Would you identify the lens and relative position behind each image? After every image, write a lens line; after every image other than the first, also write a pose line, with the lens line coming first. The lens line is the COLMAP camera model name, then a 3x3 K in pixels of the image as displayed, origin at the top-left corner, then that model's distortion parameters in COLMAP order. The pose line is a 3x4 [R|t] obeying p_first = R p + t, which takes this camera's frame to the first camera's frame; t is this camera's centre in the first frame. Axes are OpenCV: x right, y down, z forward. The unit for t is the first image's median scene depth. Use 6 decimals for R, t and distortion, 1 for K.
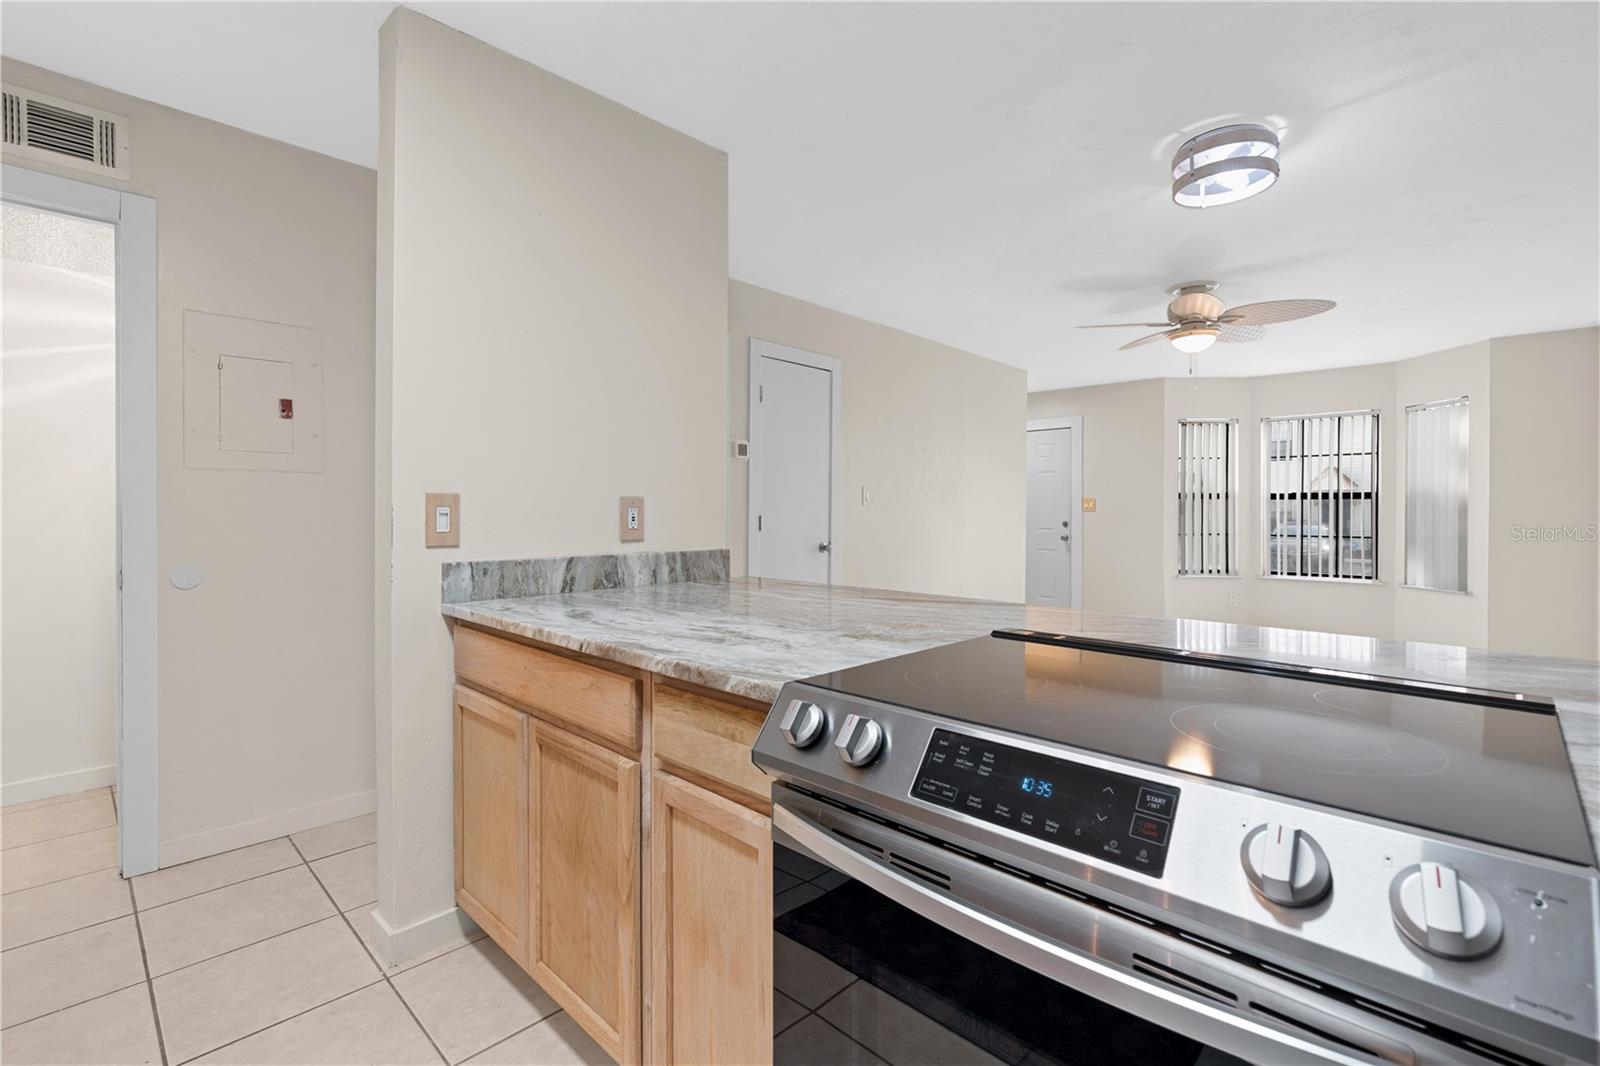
lens RADIAL K [[724.2, 0, 793.4], [0, 724.2, 516.2], [0, 0, 1]] dist [-0.011658, 0.004998]
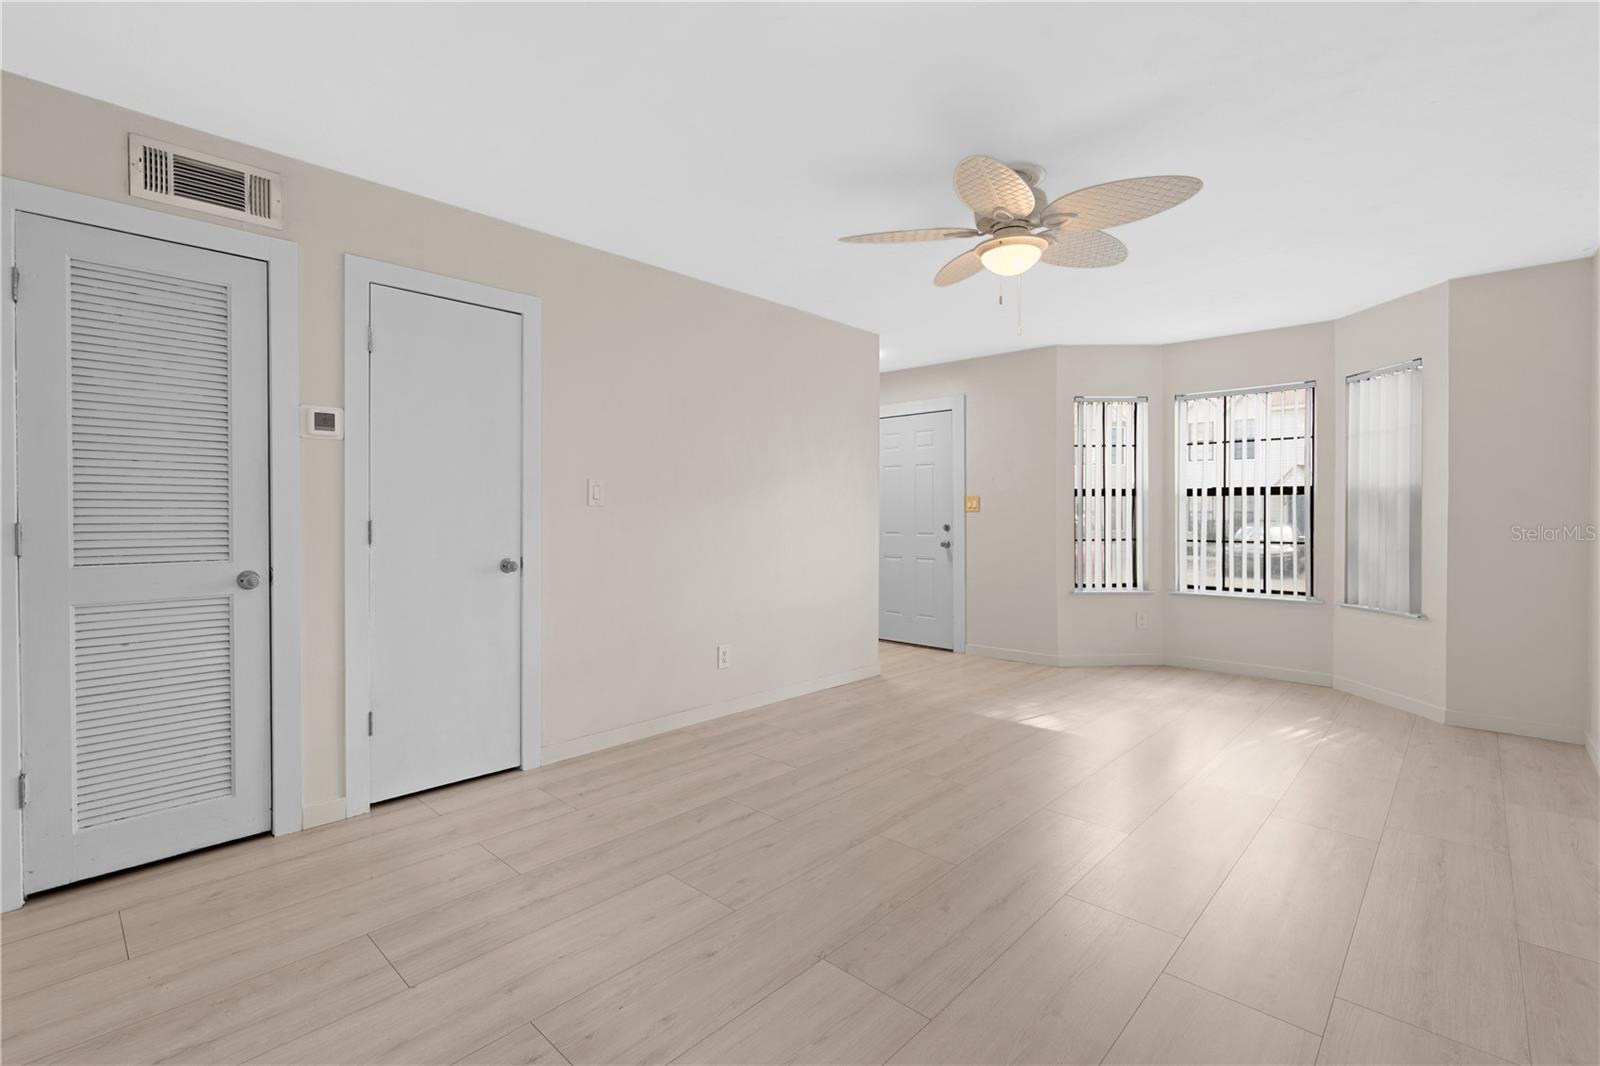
lens RADIAL K [[724.2, 0, 795.2], [0, 724.2, 521.4], [0, 0, 1]] dist [-0.011658, 0.004998]
pose [[0.999733, -0.005721, 0.022398, 0.633626], [0.005626, 0.999975, 0.004289, -0.002612], [-0.022422, -0.004162, 0.999740, 0.622511]]
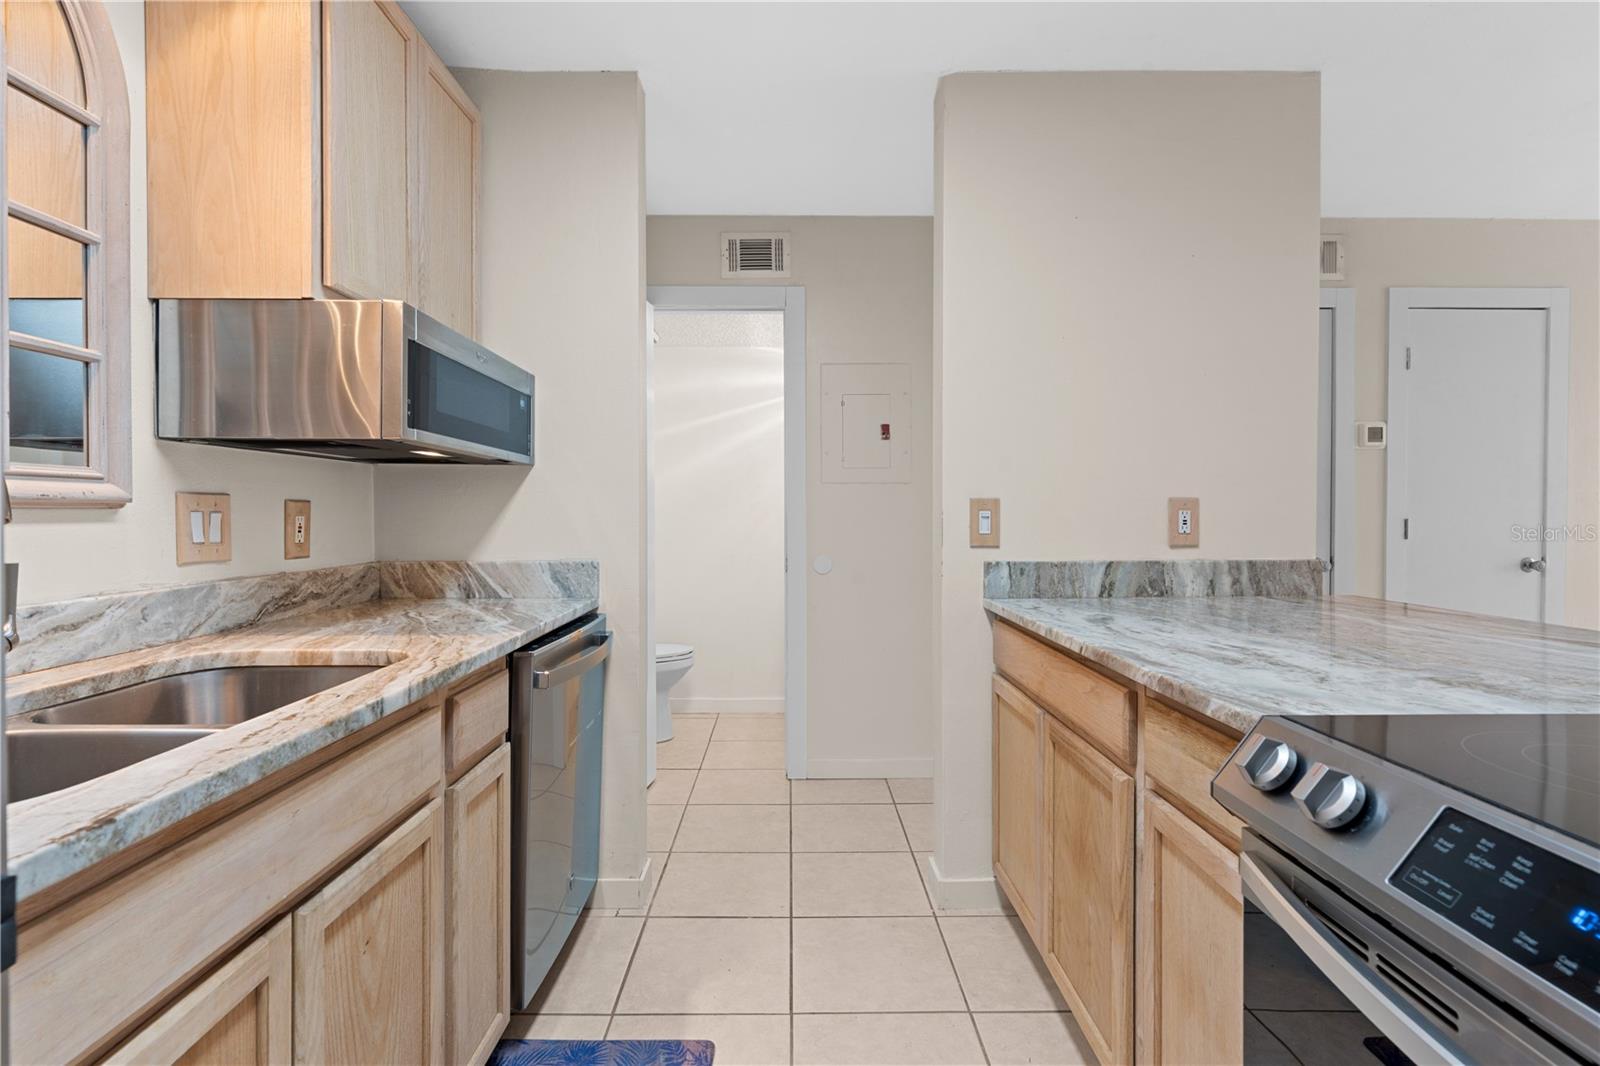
lens RADIAL K [[739.9, 0, 796.1], [0, 739.9, 522.9], [0, 0, 1]] dist [-0.006633, 0.003430]
pose [[0.705012, 0.004110, -0.709183, 0.098416], [-0.001272, 0.999989, 0.004531, 0.000967], [0.709194, -0.002292, 0.705009, 0.001311]]
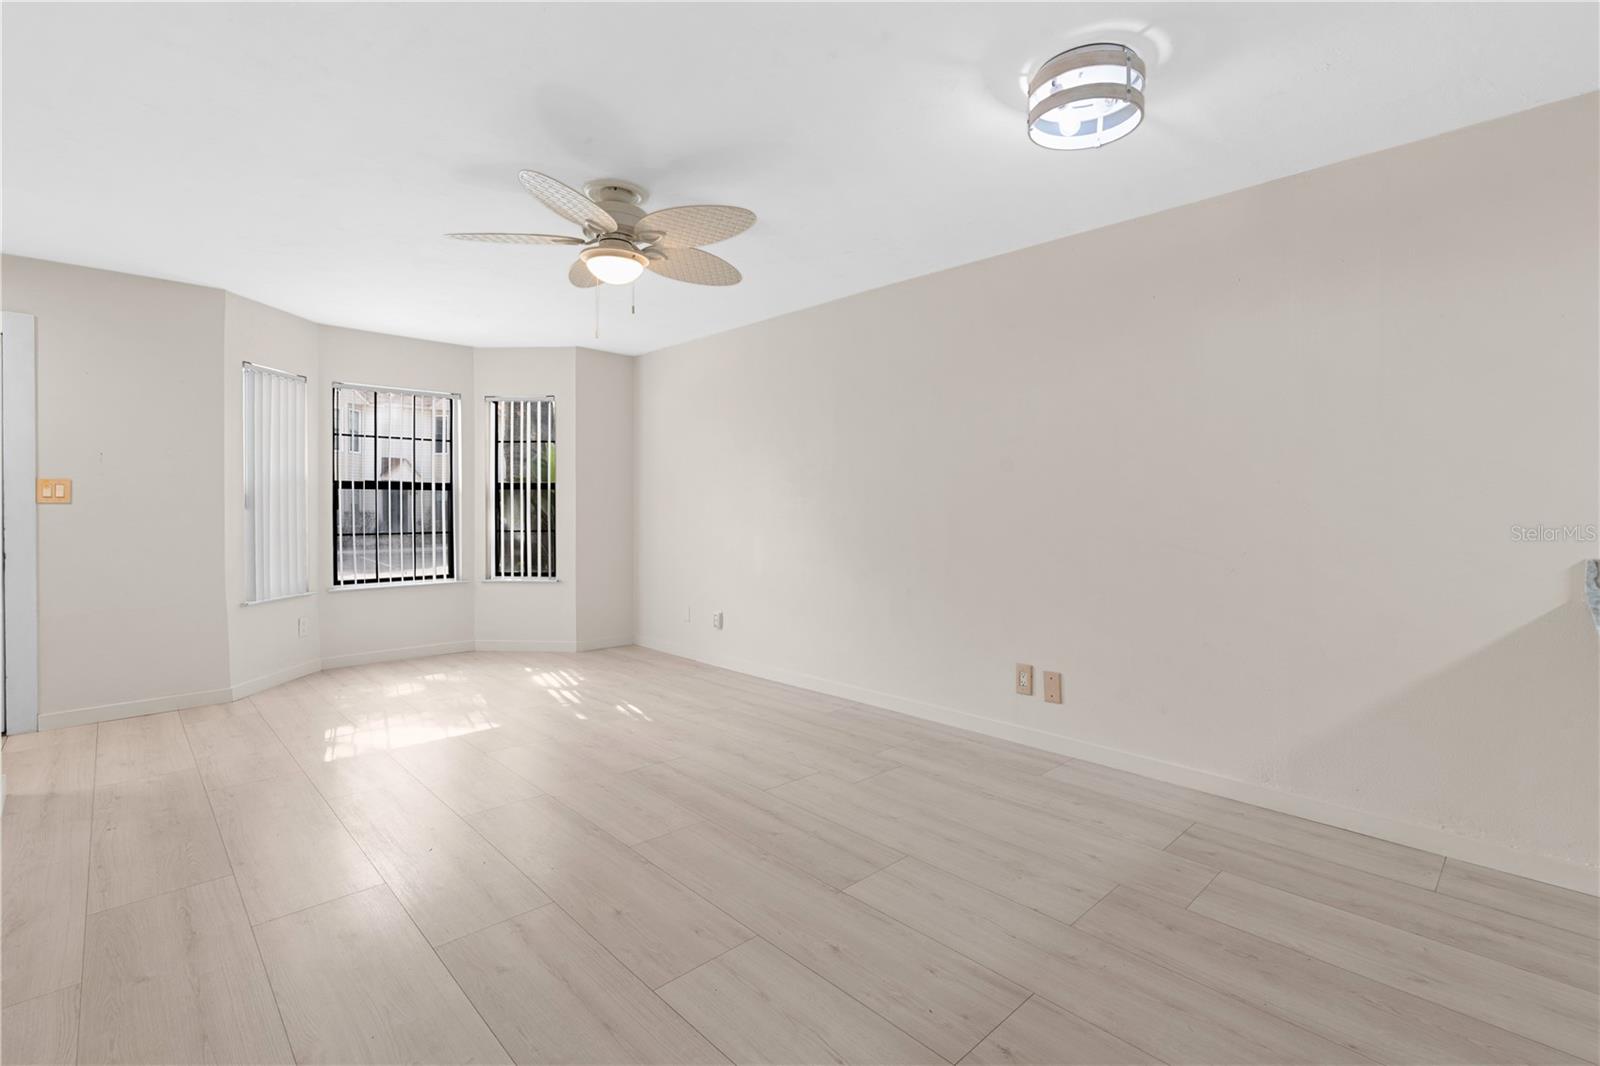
lens RADIAL K [[724.2, 0, 796.7], [0, 724.2, 520.4], [0, 0, 1]] dist [-0.011658, 0.004998]
pose [[0.031105, -0.023736, 0.999234, -0.303941], [0.004335, 0.999712, 0.023613, -0.016019], [-0.999507, 0.003597, 0.031199, 1.502041]]
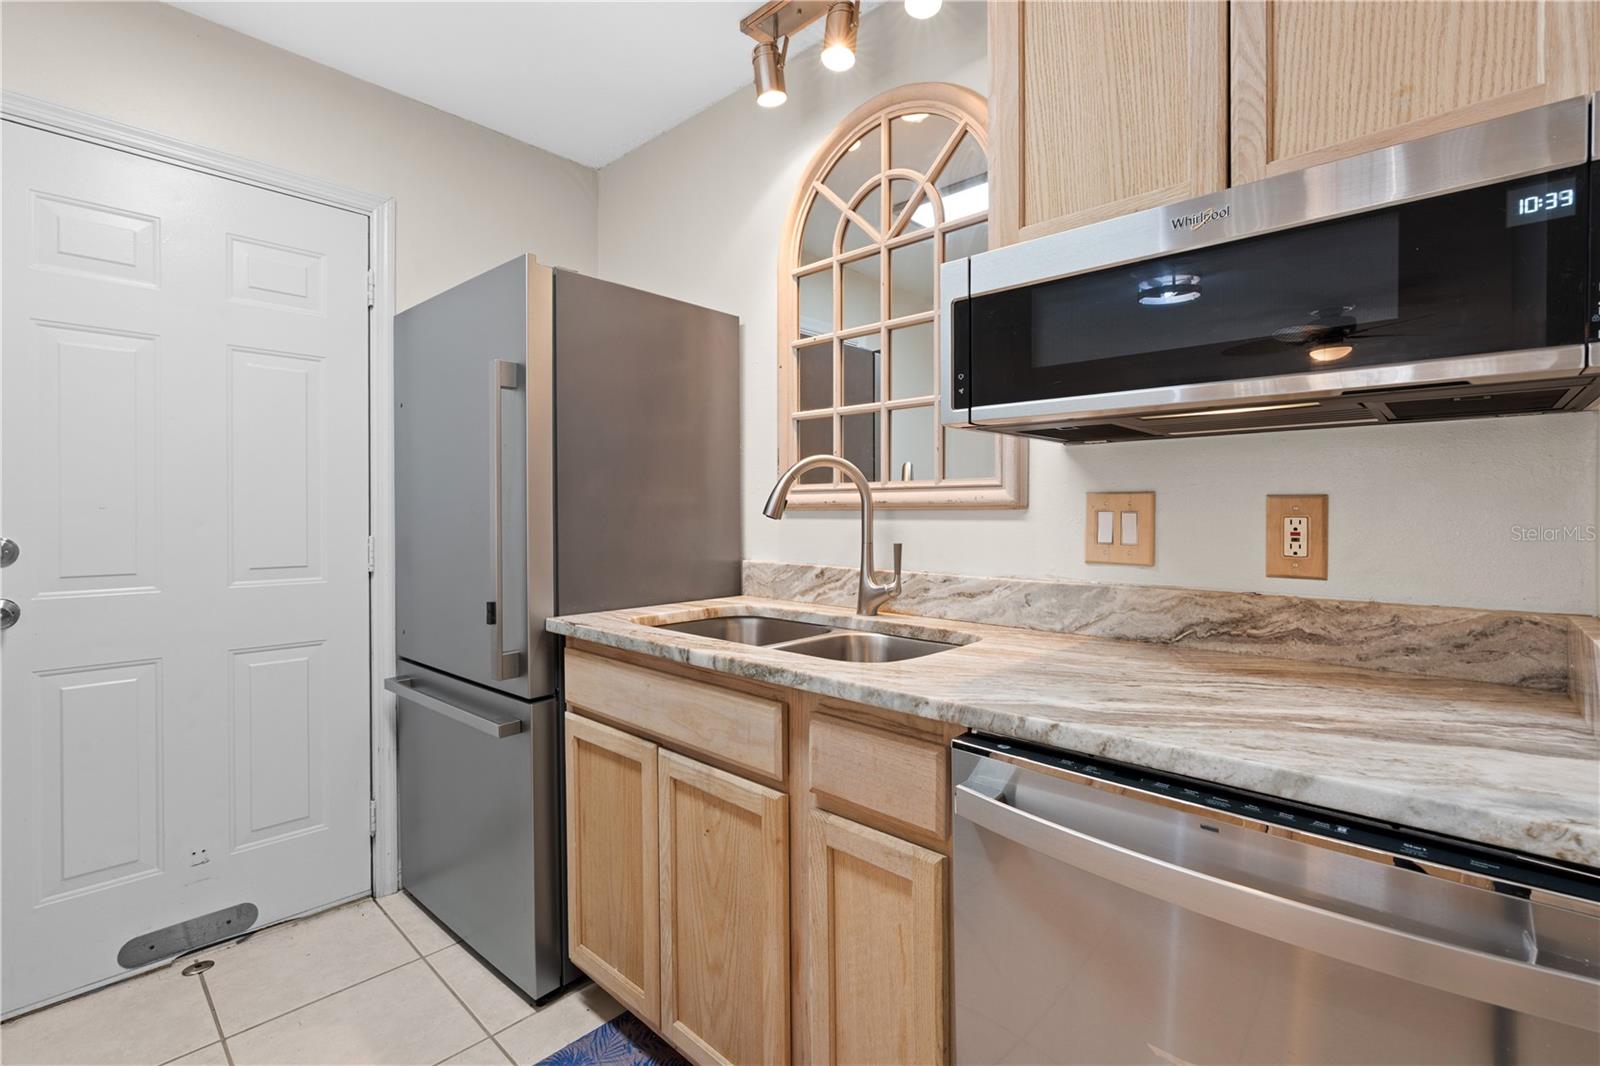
lens RADIAL K [[724.2, 0, 803.4], [0, 724.2, 519.1], [0, 0, 1]] dist [-0.011658, 0.004998]
pose [[-0.999810, -0.005519, -0.018670, -0.487409], [-0.005848, 0.999827, 0.017638, -0.008740], [0.018569, 0.017744, -0.999670, 0.745651]]
